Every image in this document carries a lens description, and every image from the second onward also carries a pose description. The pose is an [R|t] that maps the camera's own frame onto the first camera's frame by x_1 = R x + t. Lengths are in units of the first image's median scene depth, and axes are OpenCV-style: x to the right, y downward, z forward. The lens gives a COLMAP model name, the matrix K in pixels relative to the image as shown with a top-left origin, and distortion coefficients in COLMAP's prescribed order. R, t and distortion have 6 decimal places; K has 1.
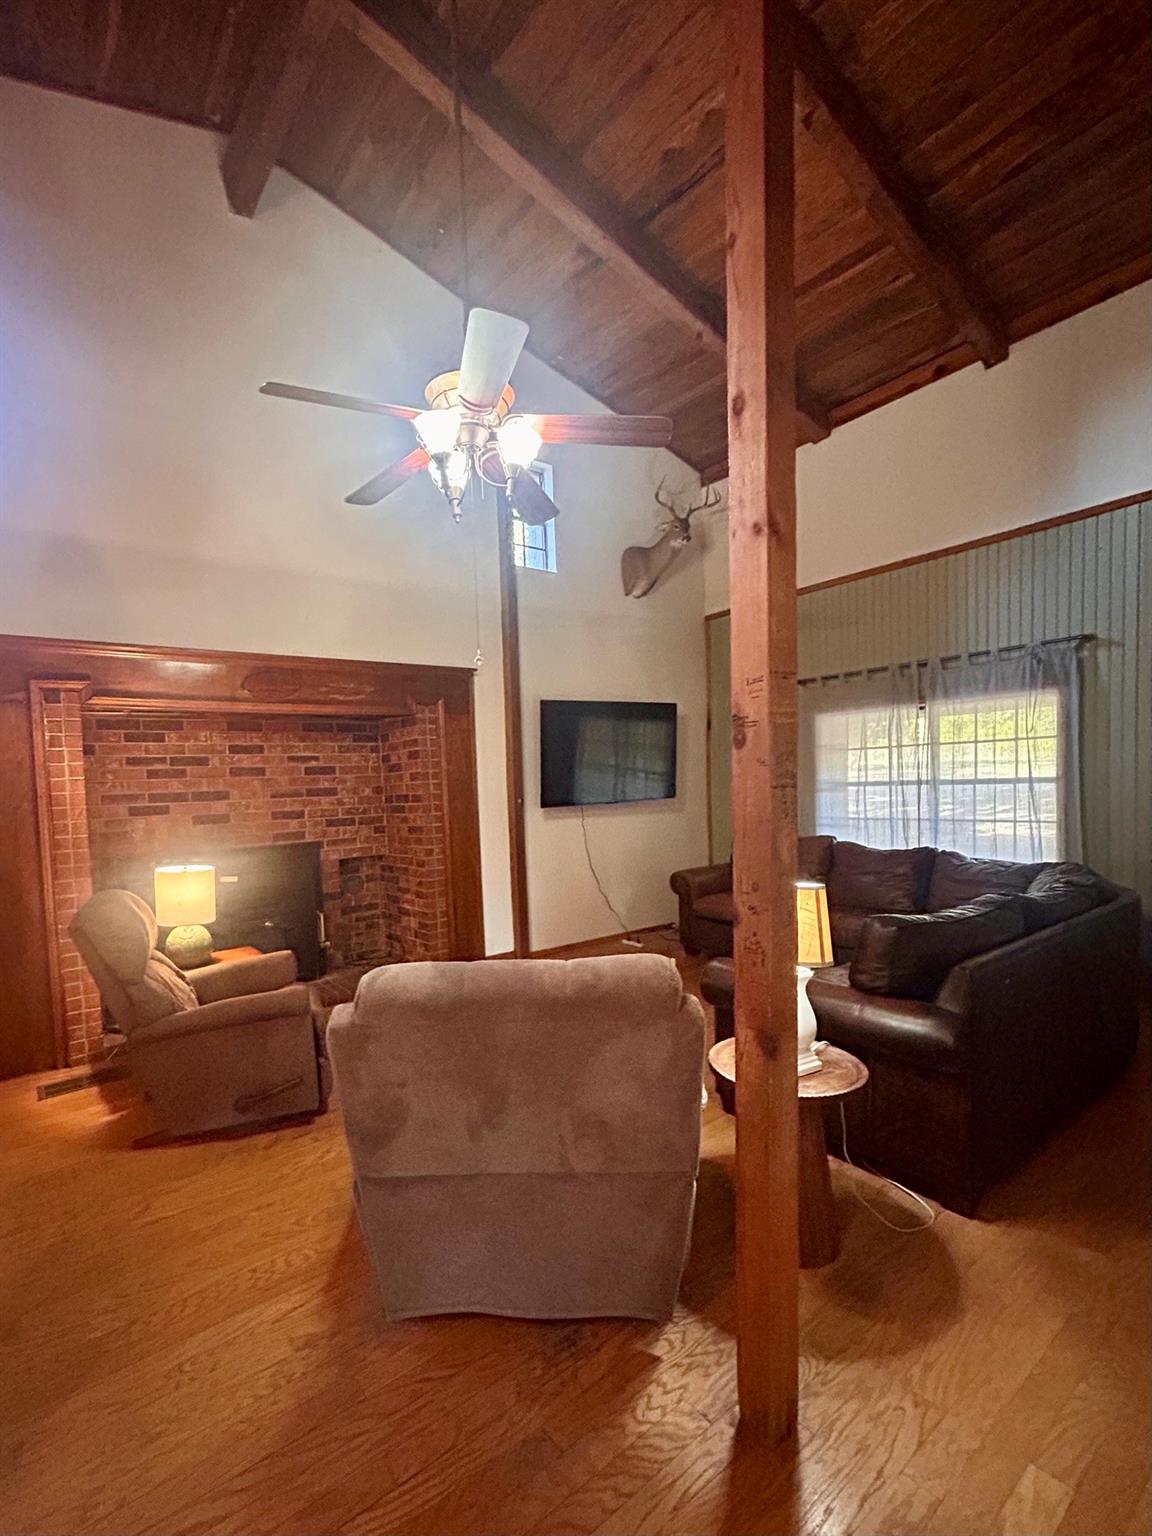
lens RADIAL K [[733.7, 0, 573.0], [0, 733.7, 817.2], [0, 0, 1]] dist [-0.001267, -0.000215]
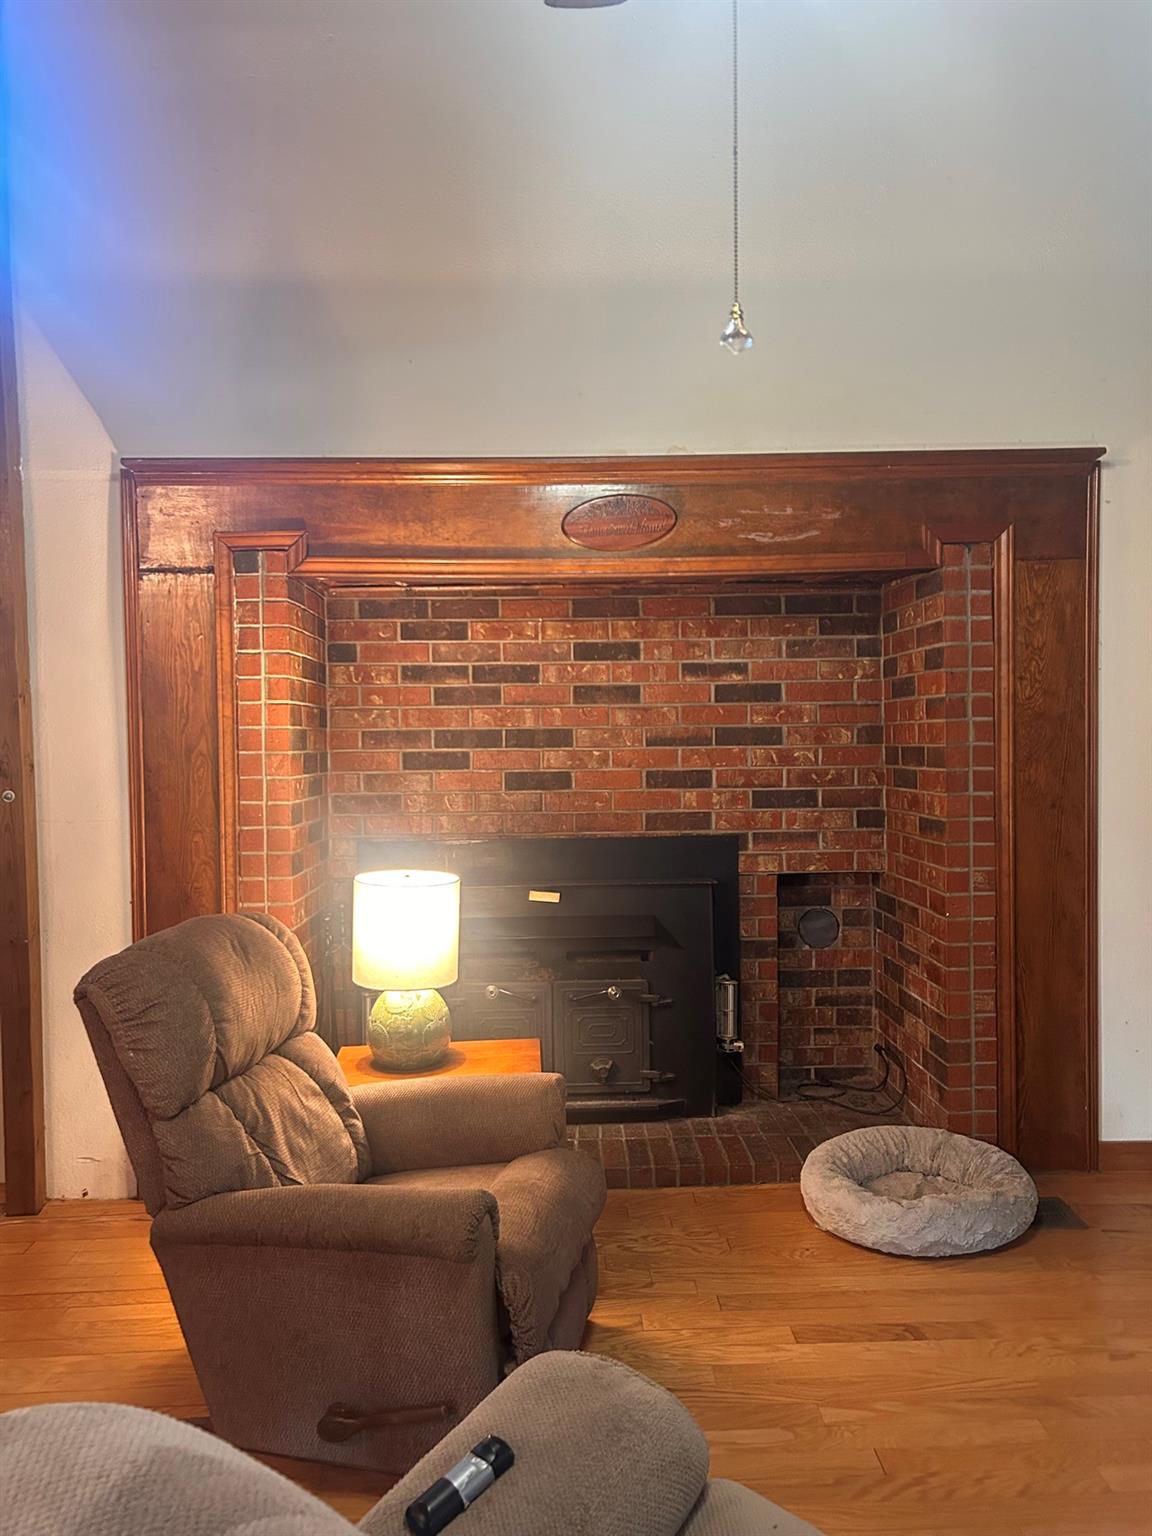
lens RADIAL K [[1188.2, 0, 576.0], [0, 1188.2, 768.0], [0, 0, 1]] dist [0.052582, -0.007064]
pose [[0.783328, 0.047908, -0.619759, 0.064367], [-0.048106, 0.998708, 0.016398, -0.020248], [0.619744, 0.016969, 0.784621, 0.298195]]
